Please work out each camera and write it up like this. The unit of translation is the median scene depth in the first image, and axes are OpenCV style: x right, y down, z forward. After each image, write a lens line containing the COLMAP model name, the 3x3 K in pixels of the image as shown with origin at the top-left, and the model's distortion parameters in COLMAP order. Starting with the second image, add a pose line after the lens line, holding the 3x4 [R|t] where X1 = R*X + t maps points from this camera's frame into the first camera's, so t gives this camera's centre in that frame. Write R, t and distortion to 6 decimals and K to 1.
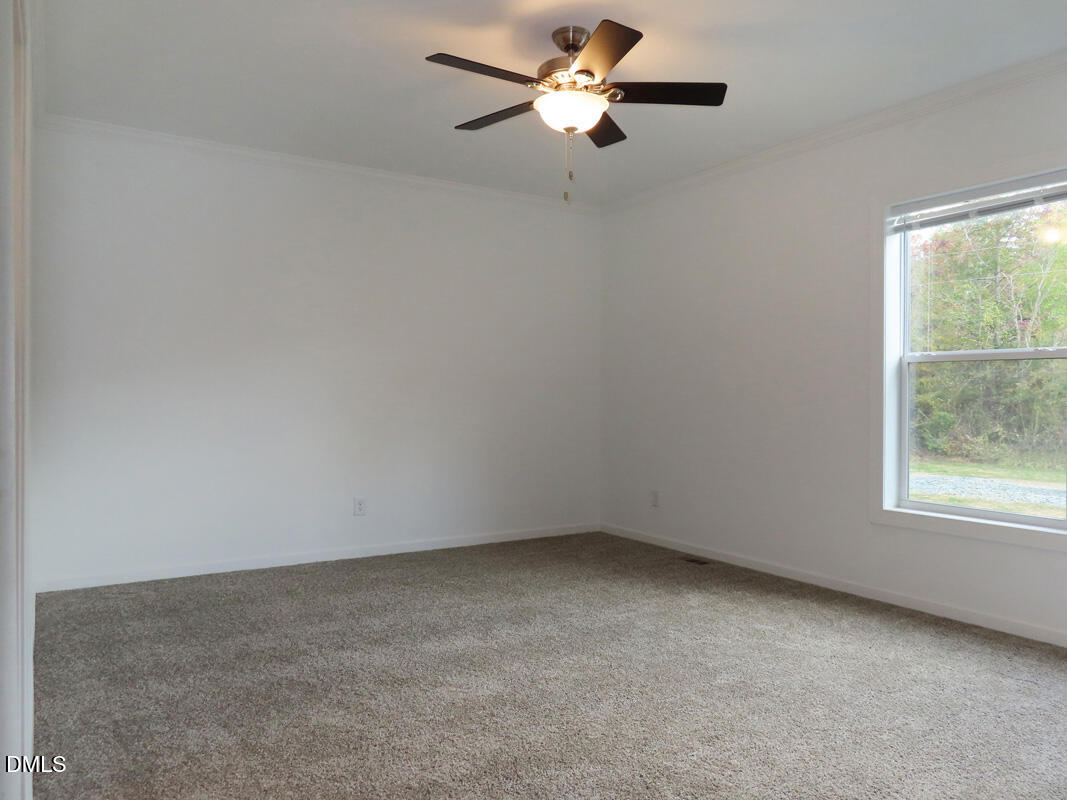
lens RADIAL K [[781.1, 0, 533.5], [0, 781.1, 400.0], [0, 0, 1]] dist [-0.000190, 0.000135]
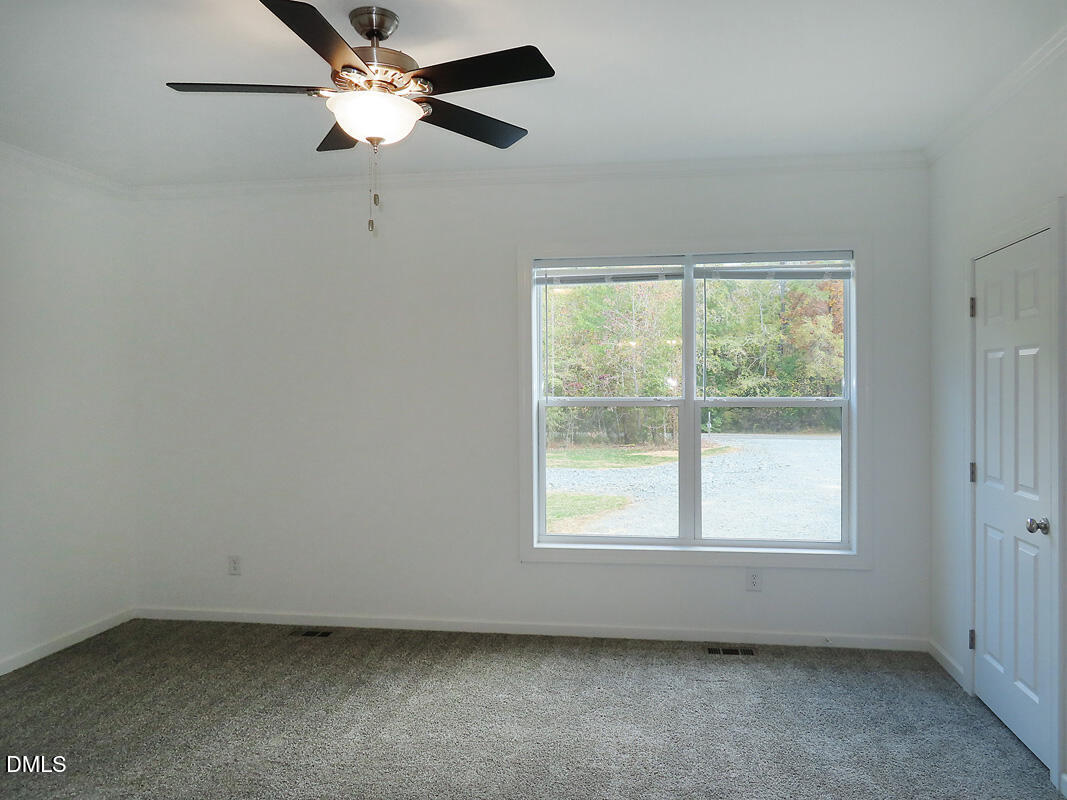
lens RADIAL K [[809.1, 0, 535.4], [0, 809.1, 385.1], [0, 0, 1]] dist [-0.010365, -0.001094]
pose [[0.655464, -0.014422, 0.755089, -0.397863], [0.015468, 0.999864, 0.005669, -0.090397], [-0.755068, 0.007964, 0.655598, 0.306197]]
